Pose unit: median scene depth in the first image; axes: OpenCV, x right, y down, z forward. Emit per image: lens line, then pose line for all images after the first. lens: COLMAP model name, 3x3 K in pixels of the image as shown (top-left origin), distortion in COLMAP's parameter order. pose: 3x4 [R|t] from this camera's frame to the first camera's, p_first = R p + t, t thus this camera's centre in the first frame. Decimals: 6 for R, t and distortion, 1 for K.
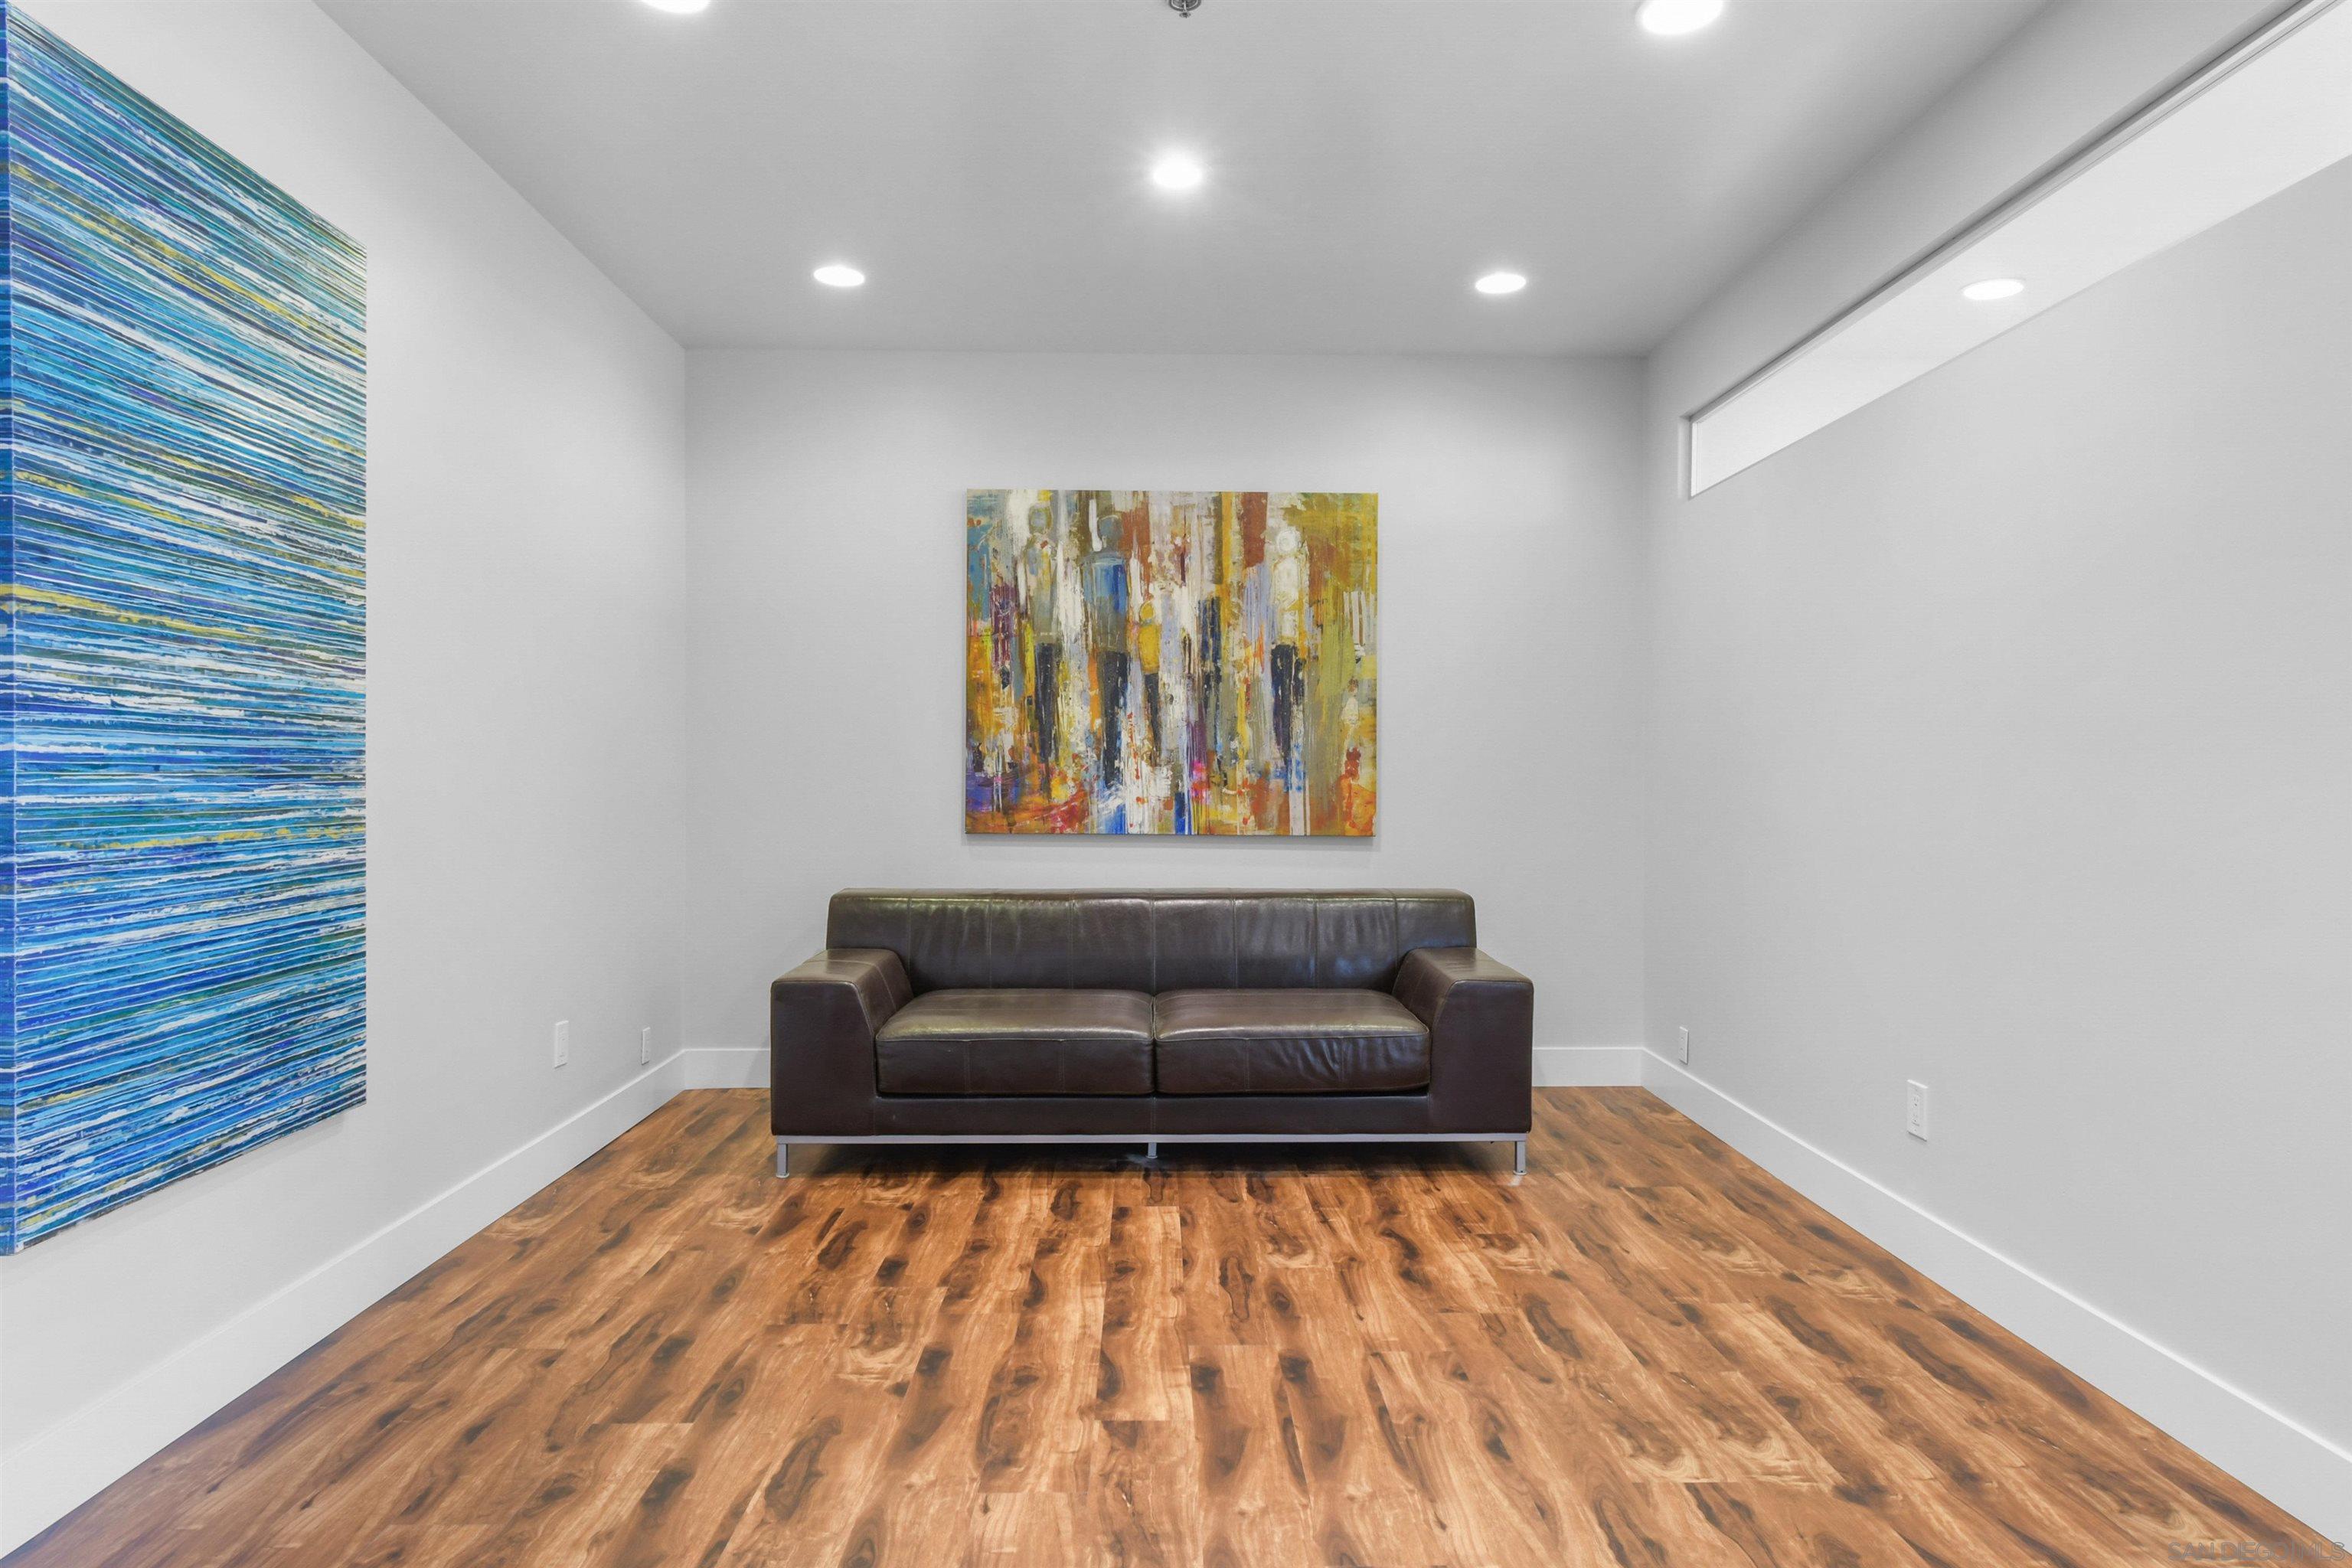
lens RADIAL K [[1329.7, 0, 1221.6], [0, 1329.7, 762.4], [0, 0, 1]] dist [-0.008230, 0.001383]
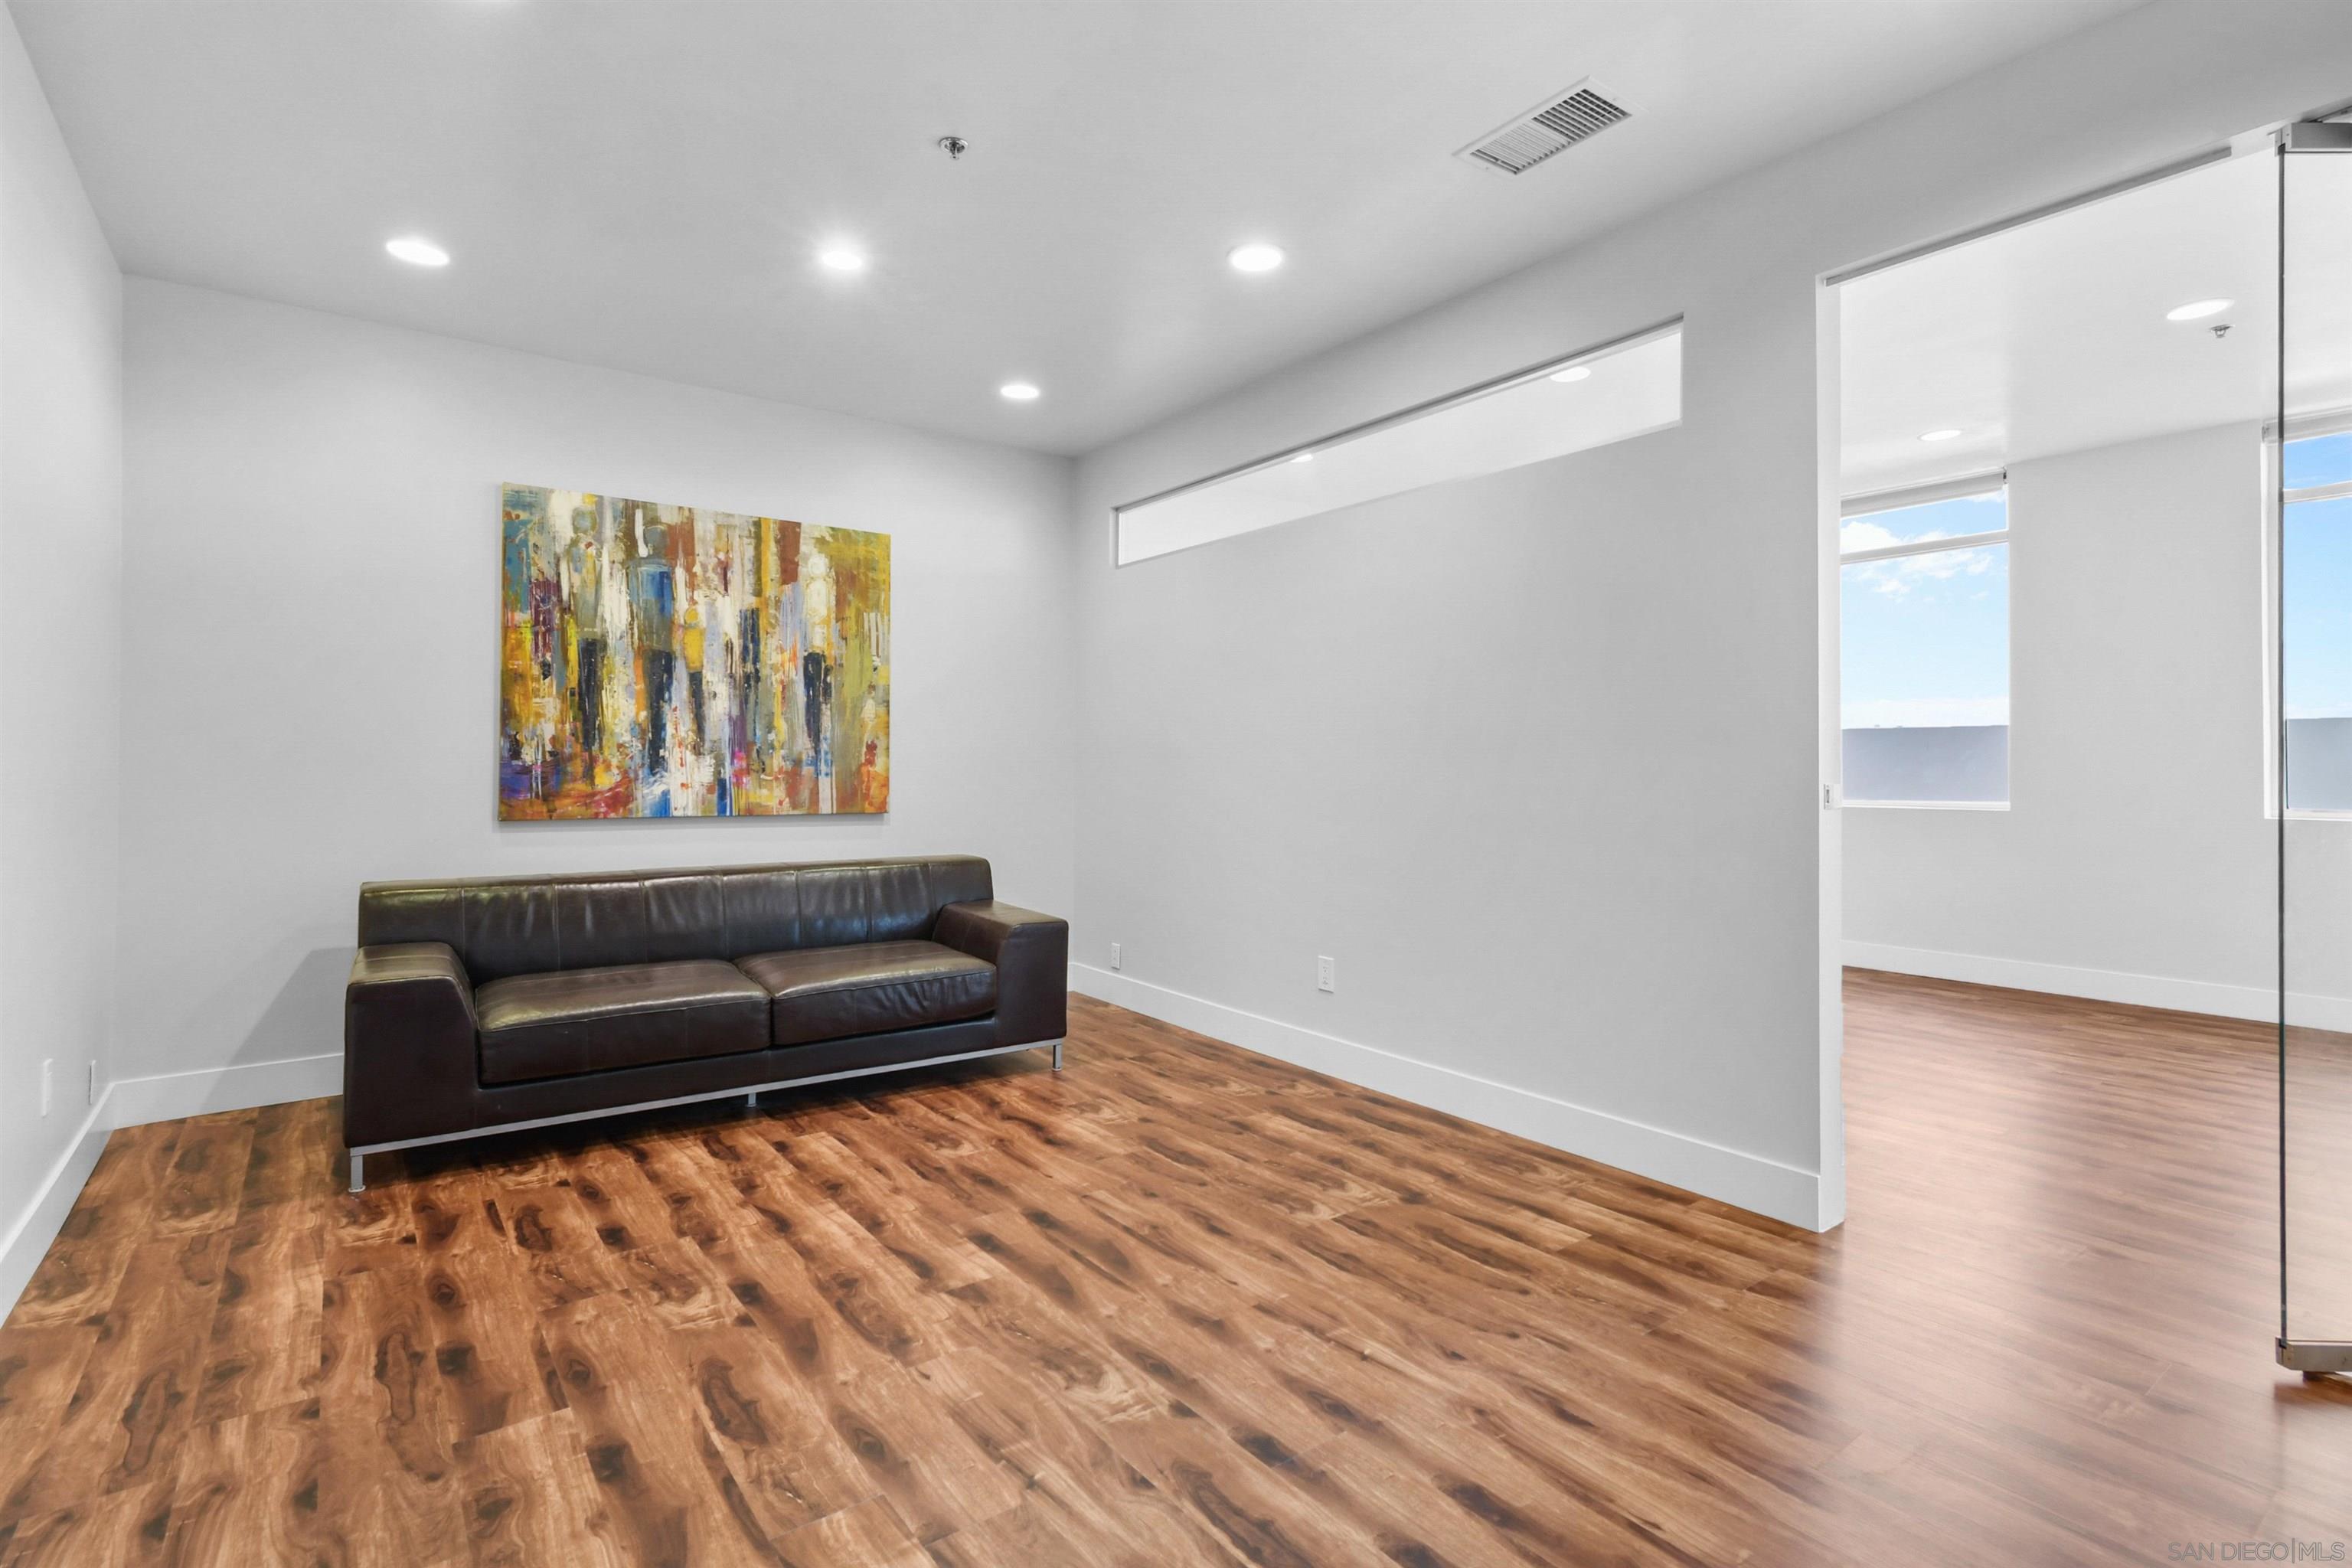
lens RADIAL K [[1072.0, 0, 1198.1], [0, 1072.0, 740.8], [0, 0, 1]] dist [0.002278, -0.004197]
pose [[0.816382, 0.011226, 0.577403, -0.315364], [-0.005527, 0.999917, -0.011627, -0.001681], [-0.577486, 0.006301, 0.816376, 0.035213]]
